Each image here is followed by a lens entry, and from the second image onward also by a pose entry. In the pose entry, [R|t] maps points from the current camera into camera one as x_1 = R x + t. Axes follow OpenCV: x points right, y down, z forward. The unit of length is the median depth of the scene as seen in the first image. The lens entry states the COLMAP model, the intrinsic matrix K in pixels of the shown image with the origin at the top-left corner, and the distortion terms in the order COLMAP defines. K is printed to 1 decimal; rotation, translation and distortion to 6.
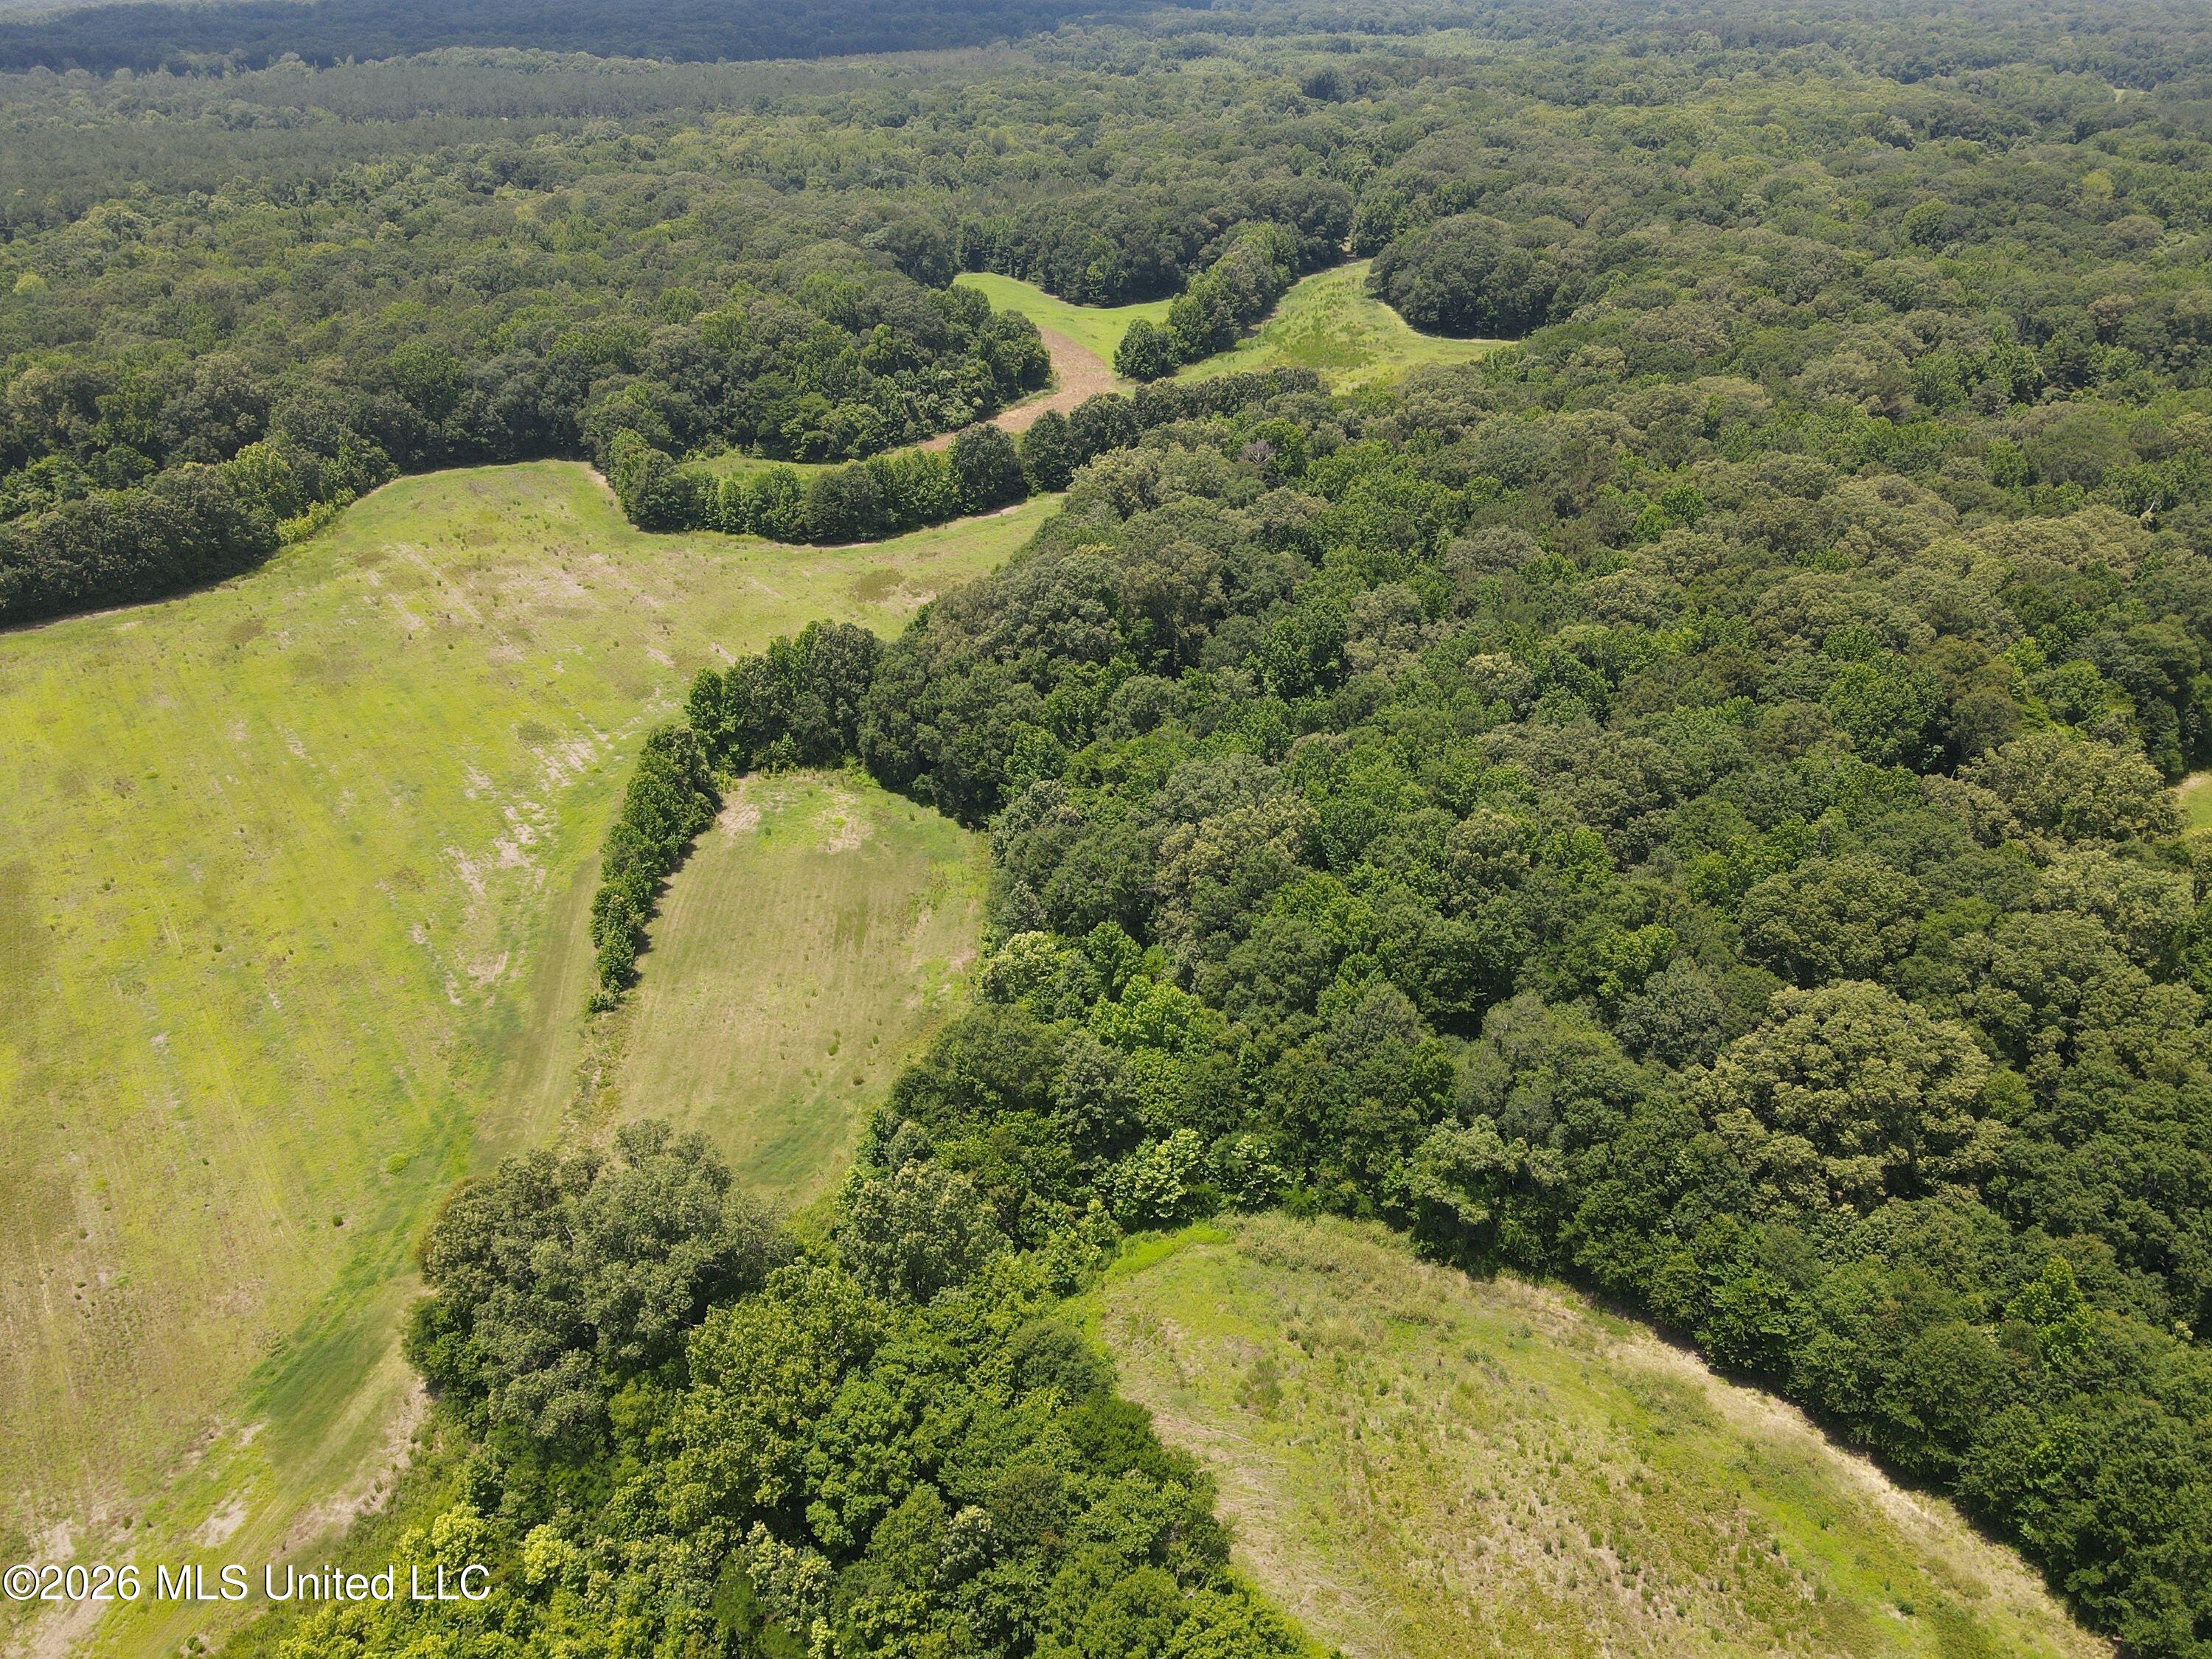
lens RADIAL K [[1629.6, 0, 1093.7], [0, 1629.6, 837.1], [0, 0, 1]] dist [-0.007700, 0.026970]
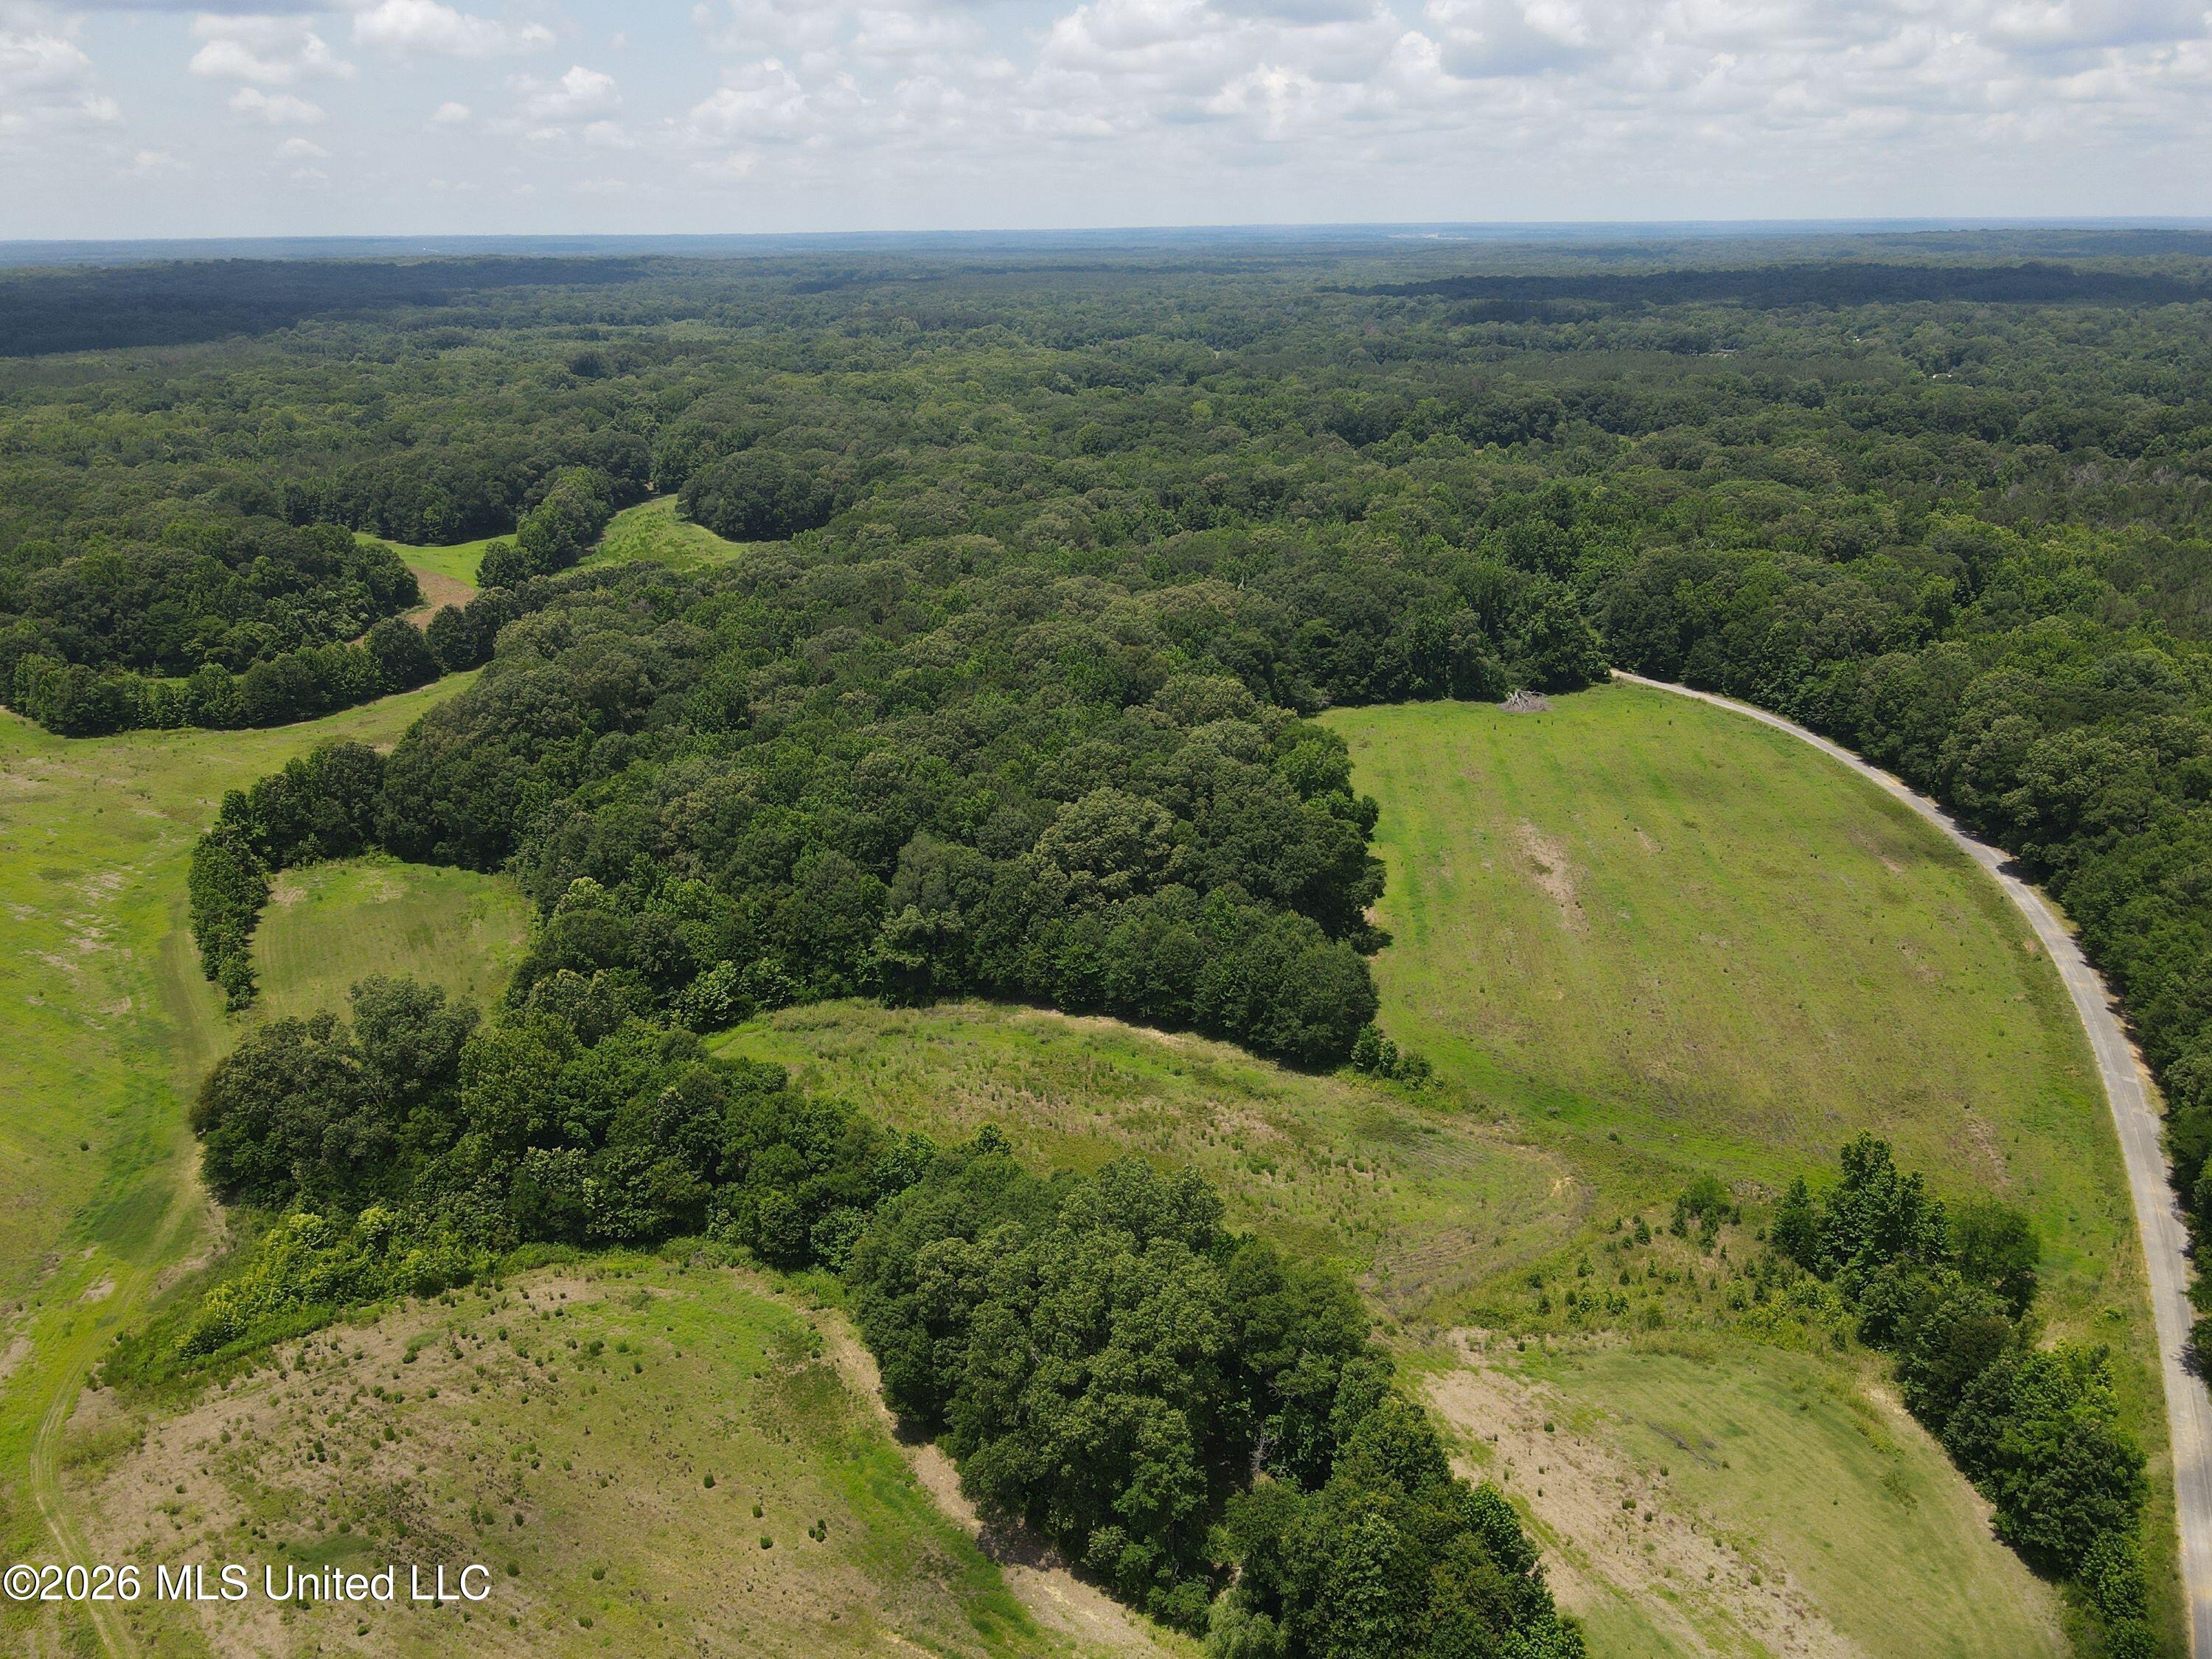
lens RADIAL K [[1629.6, 0, 1096.6], [0, 1629.6, 842.2], [0, 0, 1]] dist [-0.007700, 0.026970]
pose [[0.906099, -0.145305, 0.397329, -0.141758], [0.203862, 0.972901, -0.109109, 0.201273], [-0.370707, 0.179864, 0.911167, -0.349638]]
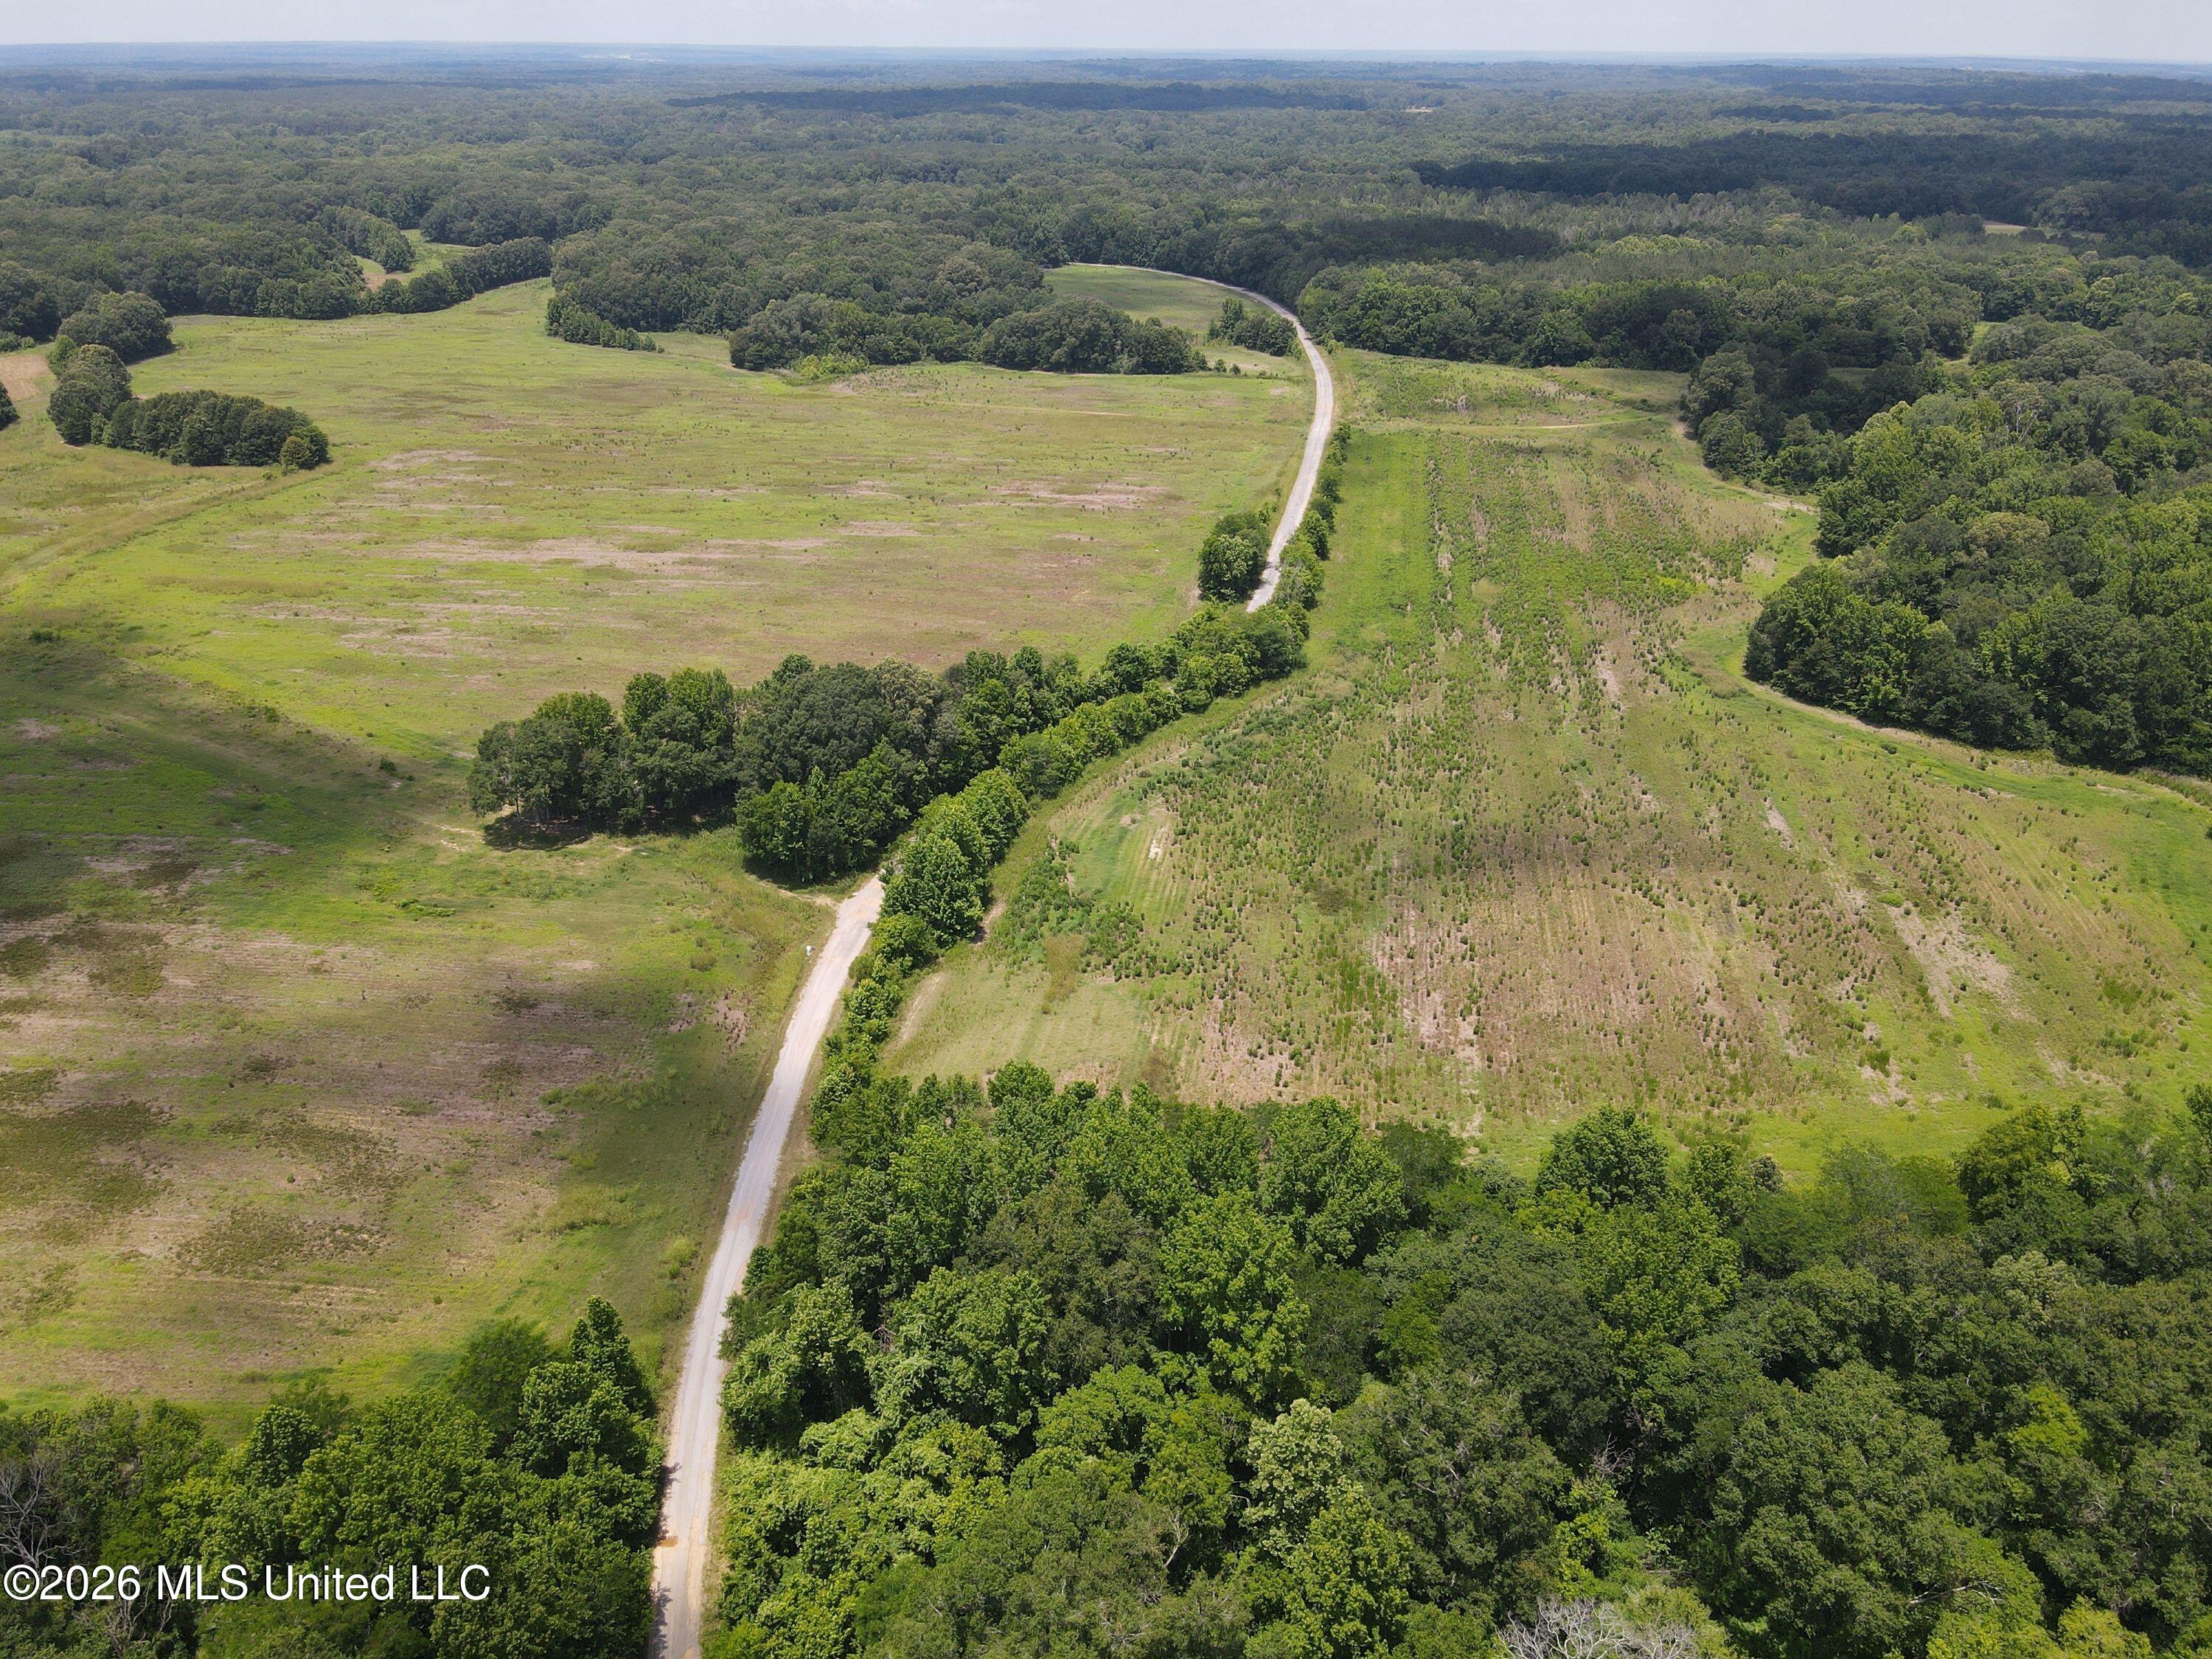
lens RADIAL K [[1629.6, 0, 1101.0], [0, 1629.6, 823.1], [0, 0, 1]] dist [-0.007700, 0.026970]
pose [[0.620976, -0.322514, 0.714404, -1.892495], [0.370243, 0.924031, 0.095325, 0.785821], [-0.690875, 0.205309, 0.693210, -1.334840]]
